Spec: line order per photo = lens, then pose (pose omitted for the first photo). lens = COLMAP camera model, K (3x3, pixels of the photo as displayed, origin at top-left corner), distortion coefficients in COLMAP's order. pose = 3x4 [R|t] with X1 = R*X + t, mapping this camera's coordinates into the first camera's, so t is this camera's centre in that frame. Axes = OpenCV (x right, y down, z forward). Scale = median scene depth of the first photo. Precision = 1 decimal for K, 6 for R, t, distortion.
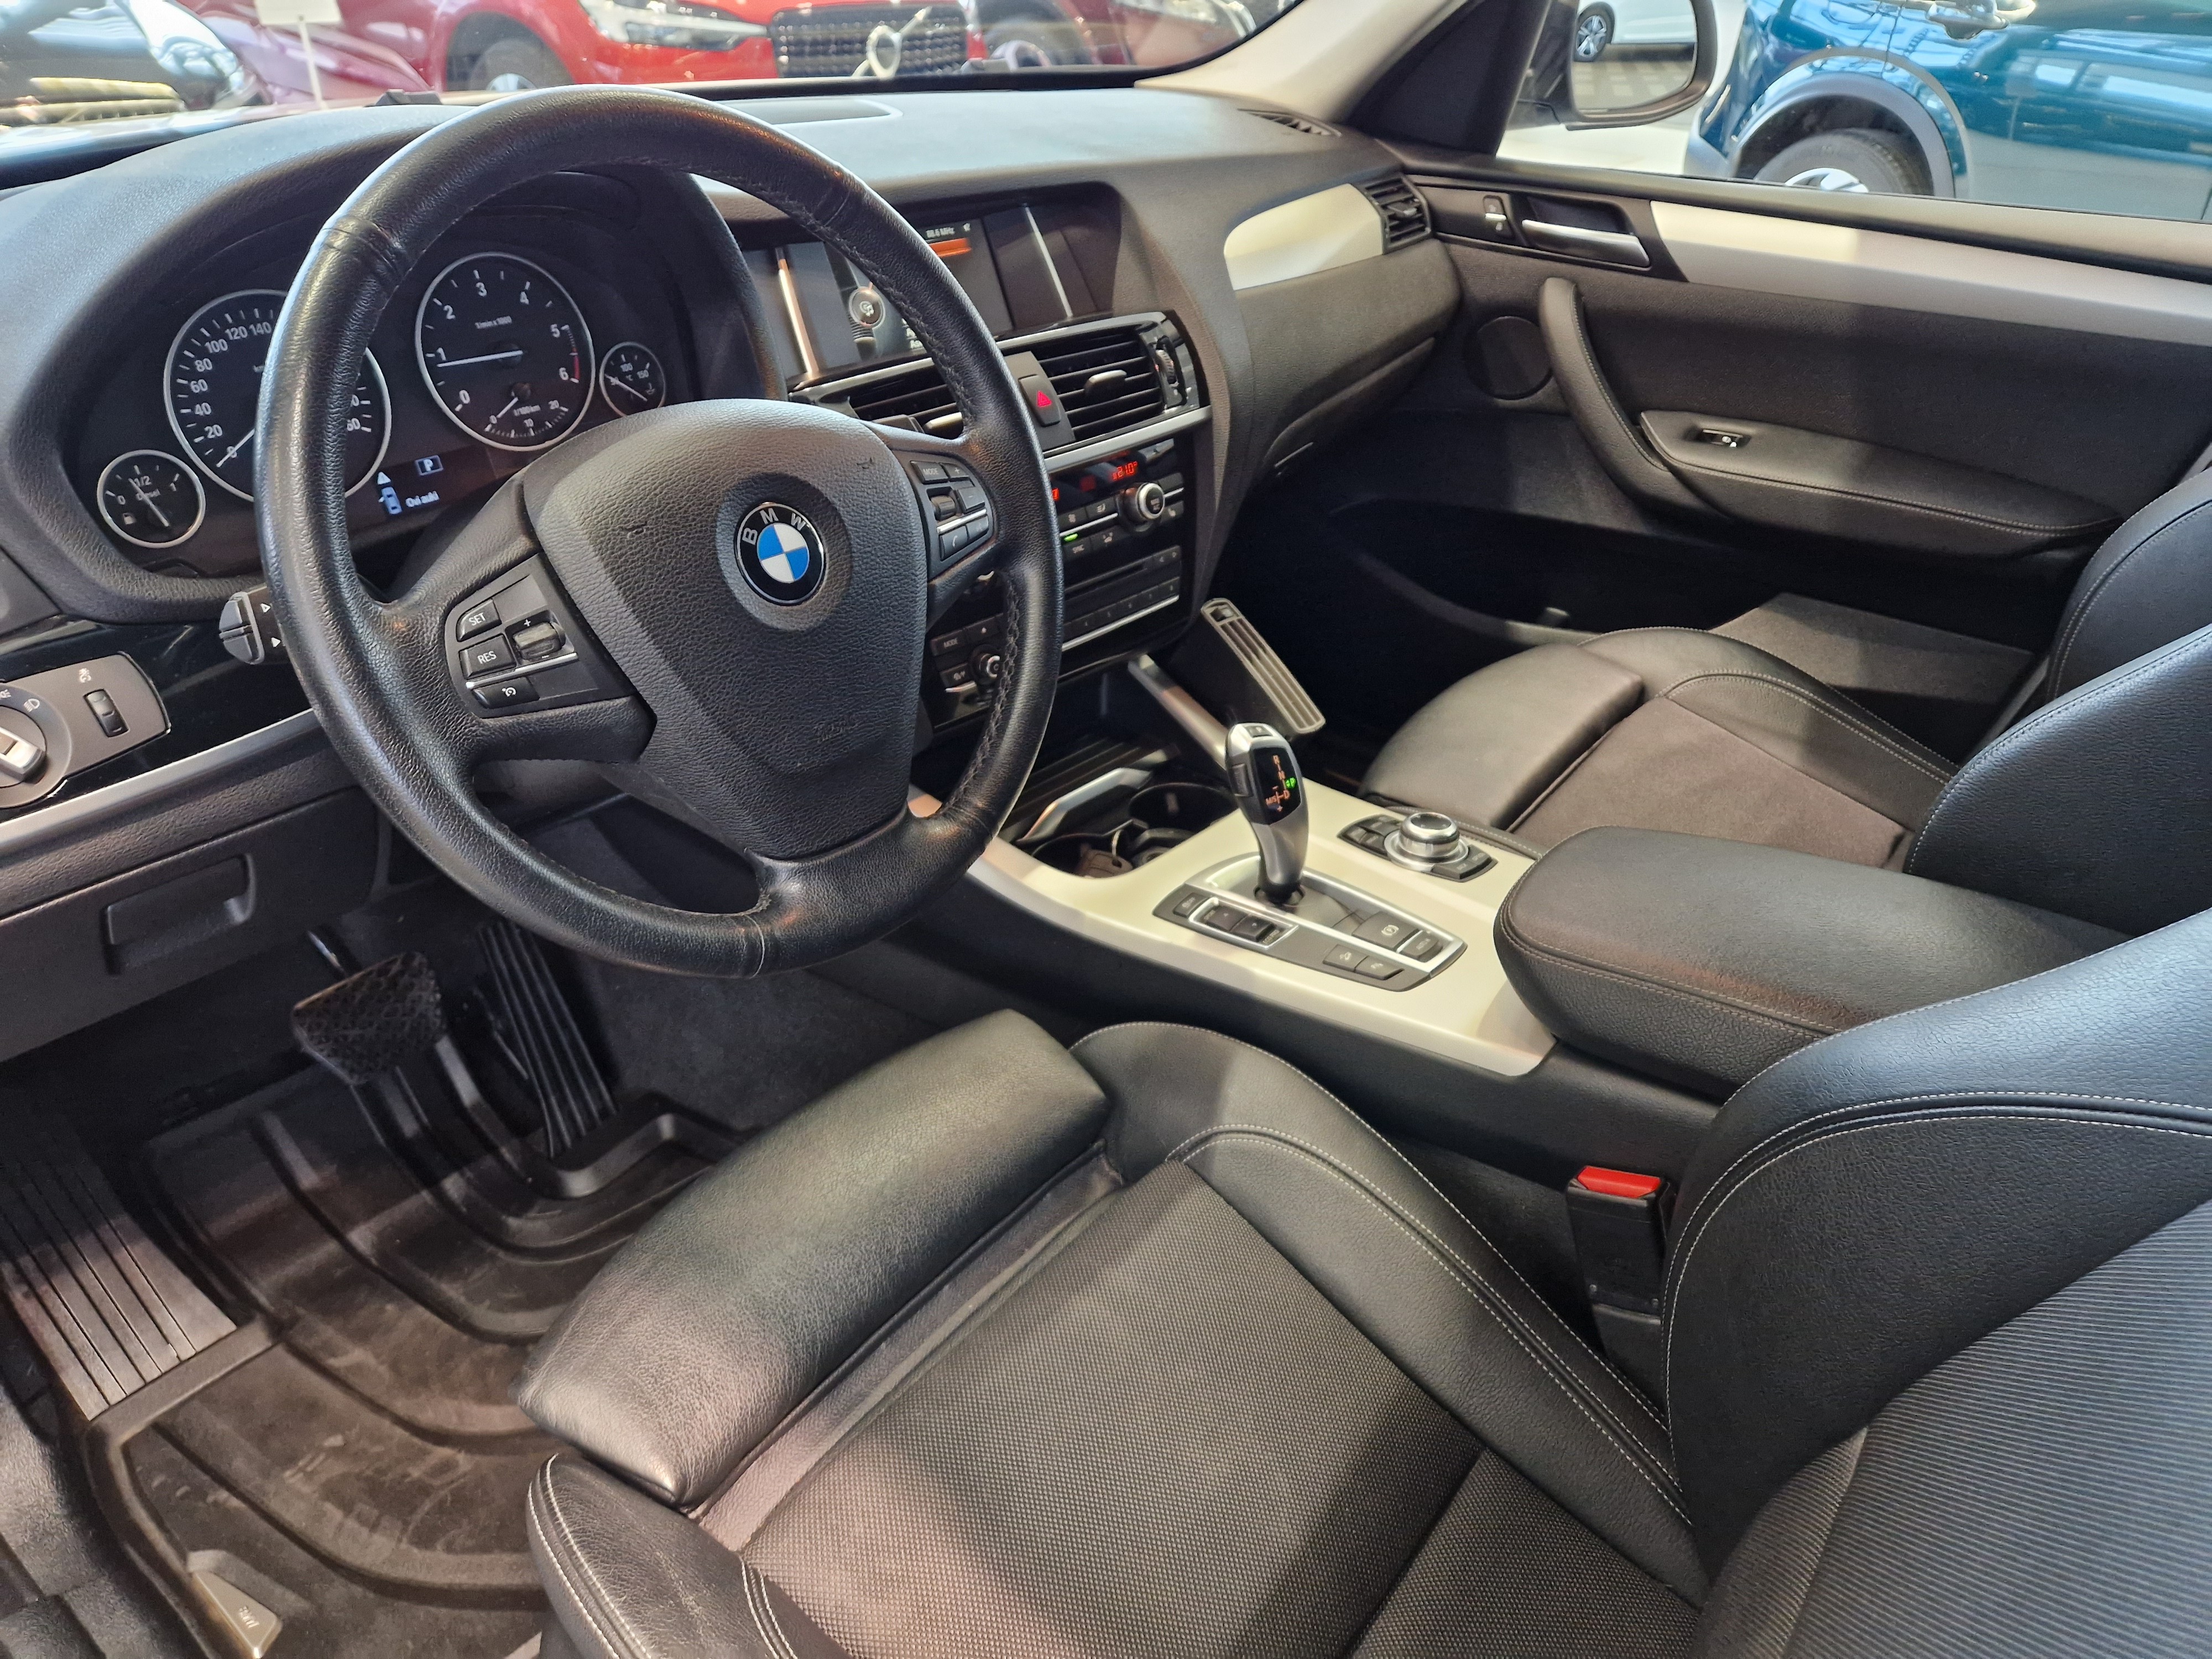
lens RADIAL K [[1523.1, 0, 1158.1], [0, 1523.1, 844.1], [0, 0, 1]] dist [0.060887, -0.054754]
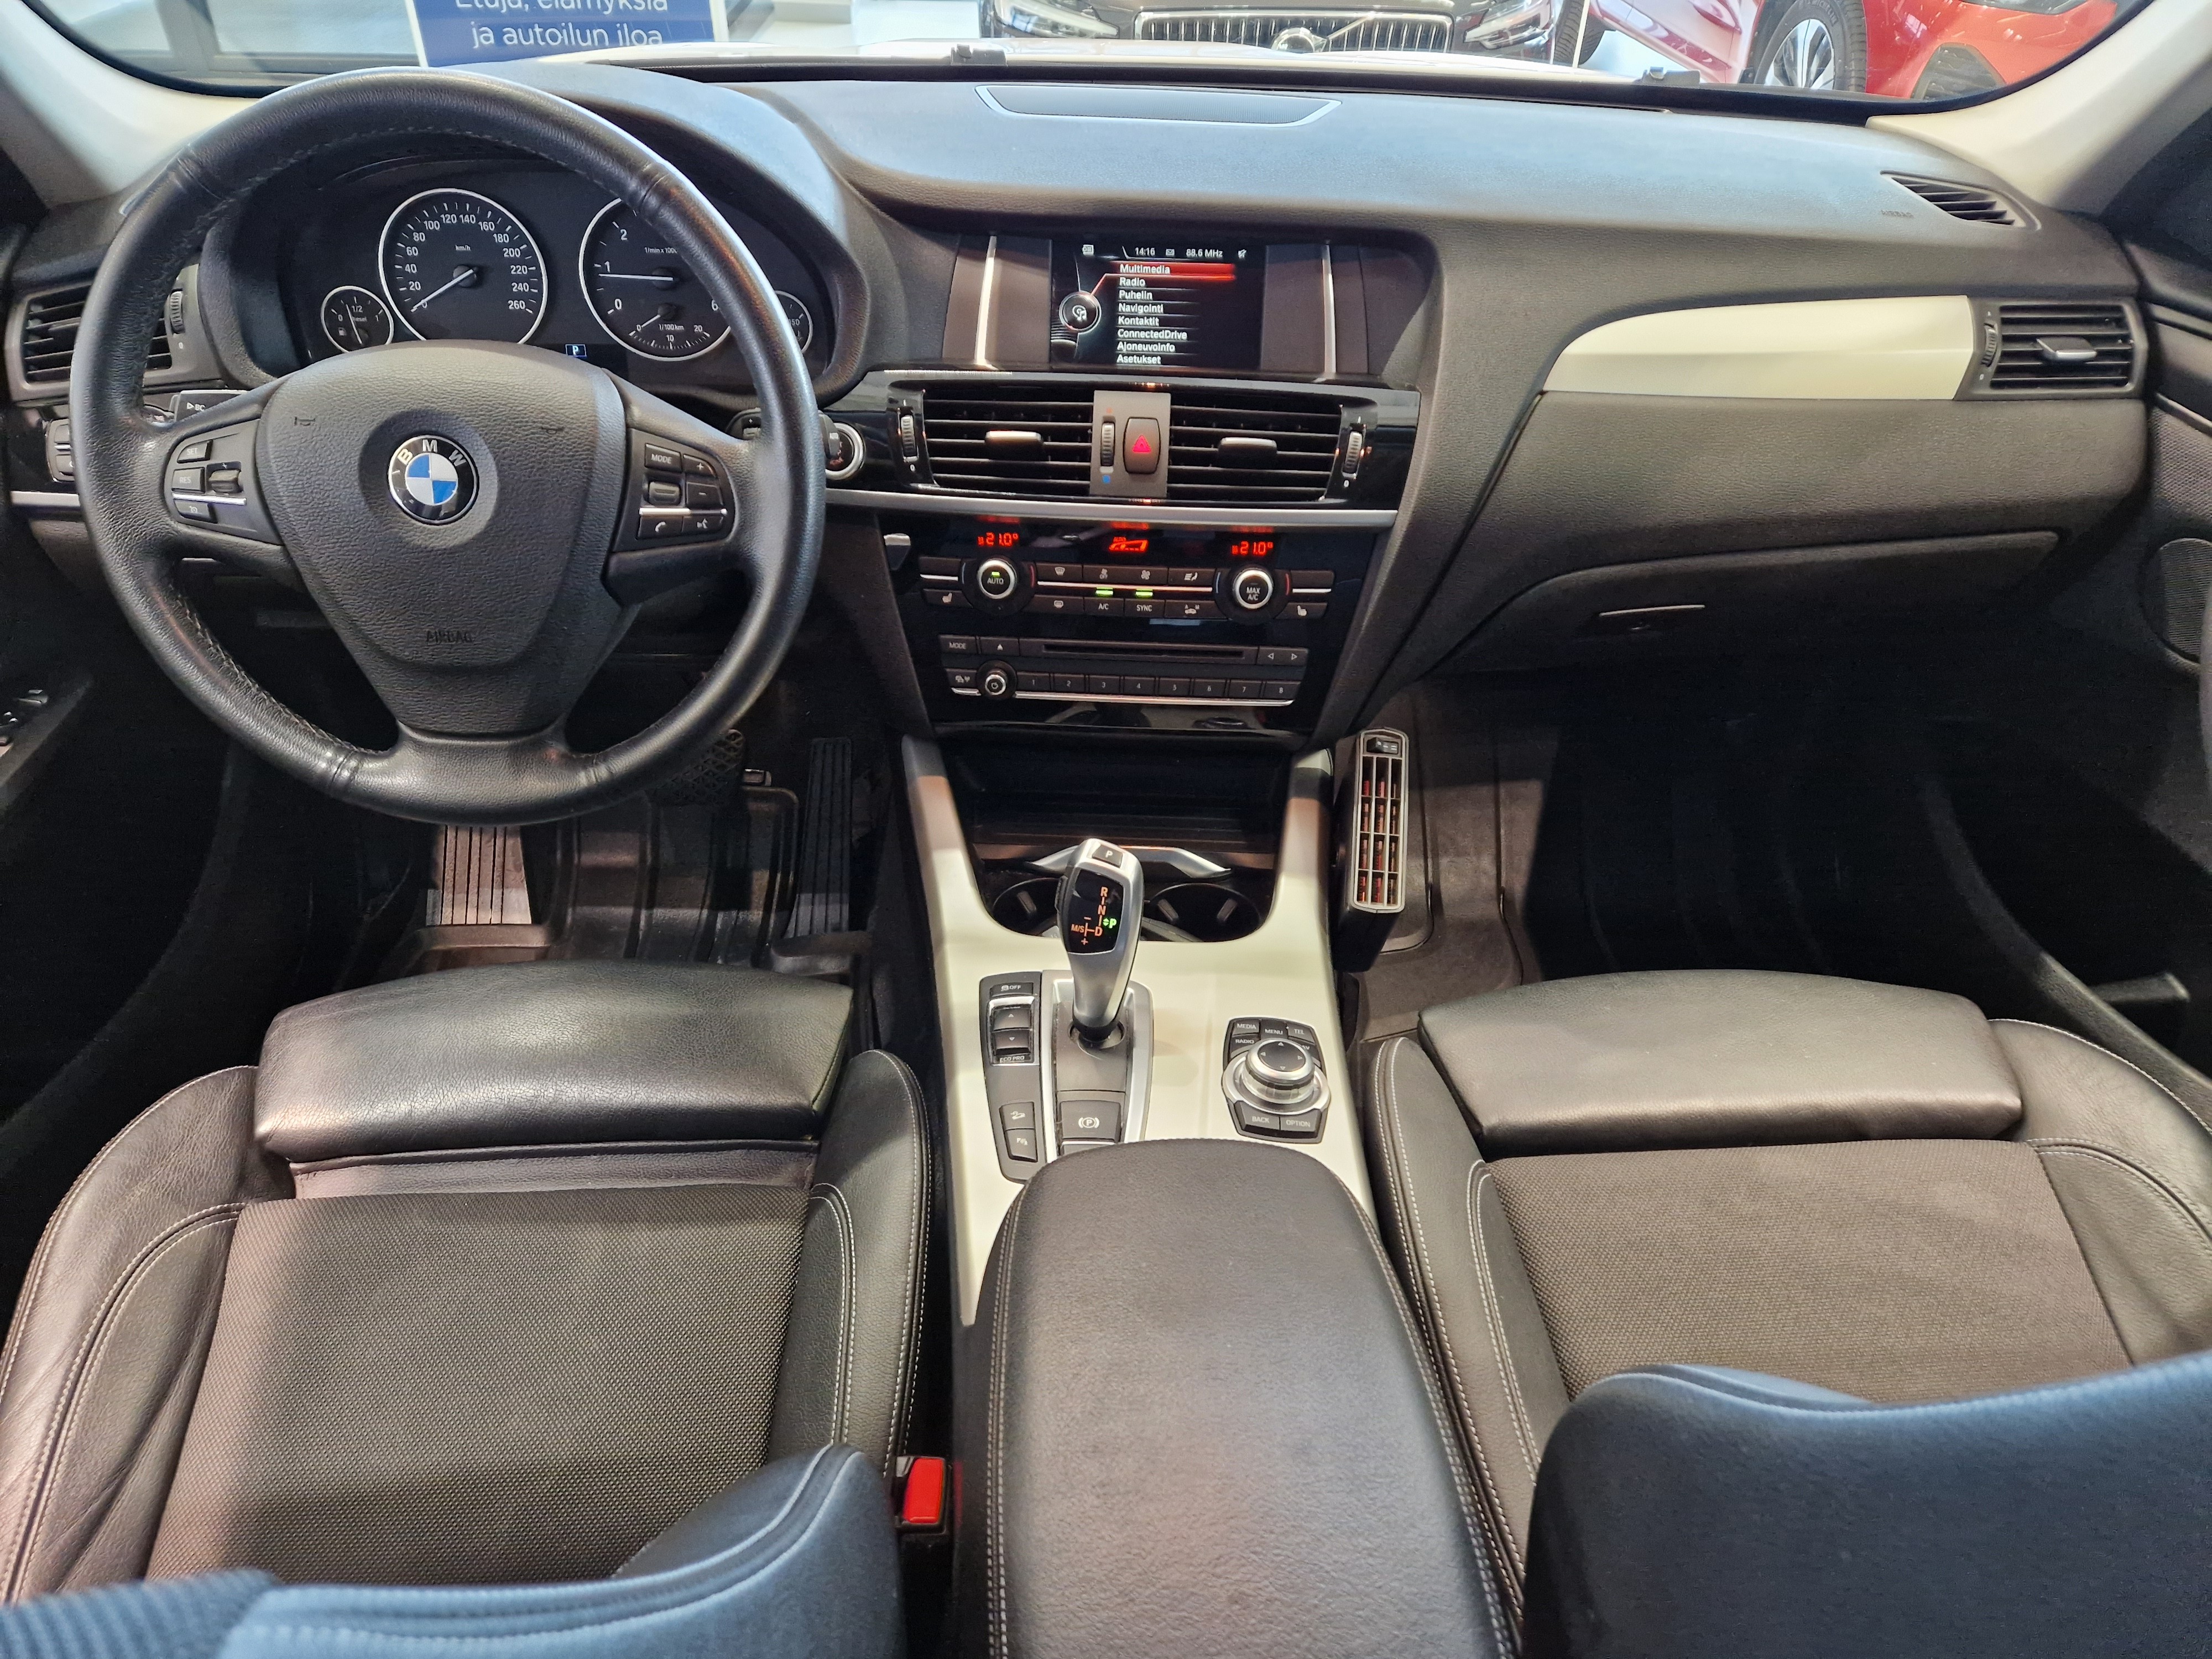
lens RADIAL K [[1523.1, 0, 1135.5], [0, 1523.1, 860.3], [0, 0, 1]] dist [0.060887, -0.054754]
pose [[0.641747, 0.437865, -0.629631, 0.736941], [-0.409712, 0.889757, 0.201169, -0.296440], [0.648304, 0.128868, 0.750397, 0.386446]]
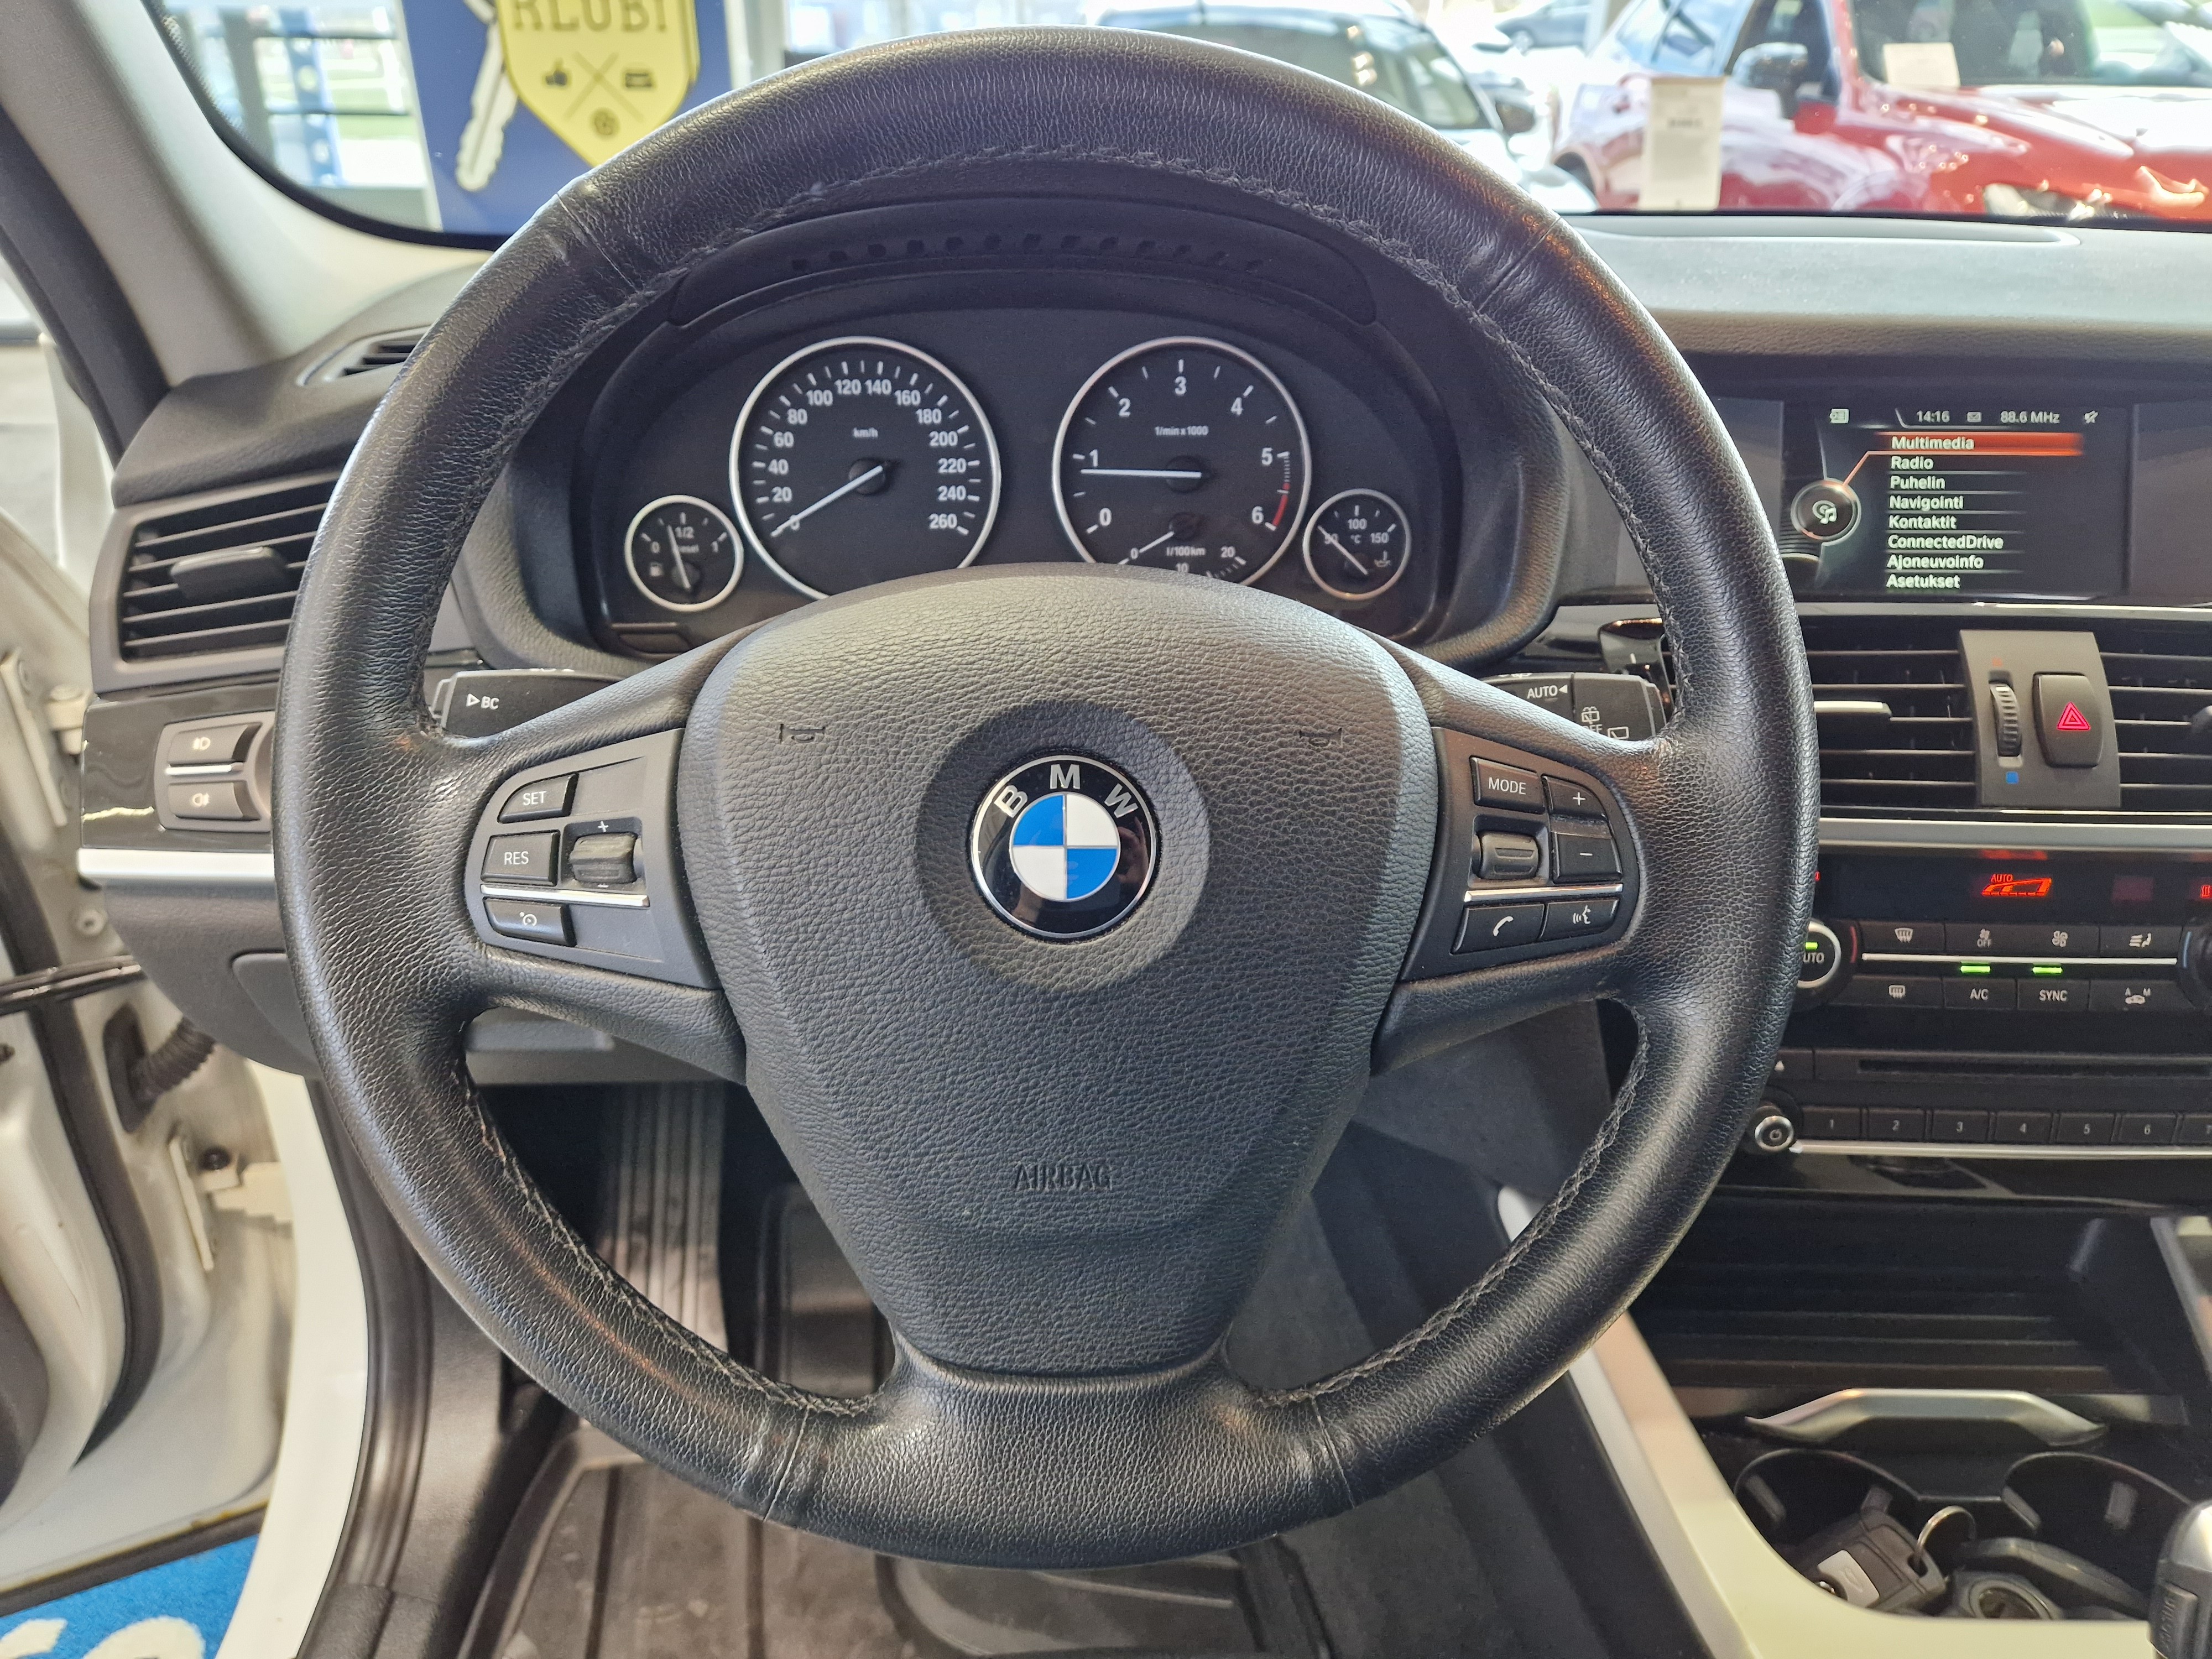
lens RADIAL K [[1523.1, 0, 1102.0], [0, 1523.1, 829.7], [0, 0, 1]] dist [0.060887, -0.054754]
pose [[0.660636, 0.308192, -0.684528, 0.097431], [-0.390891, 0.919700, 0.036825, -0.168527], [0.640909, 0.243248, 0.728056, 0.473157]]
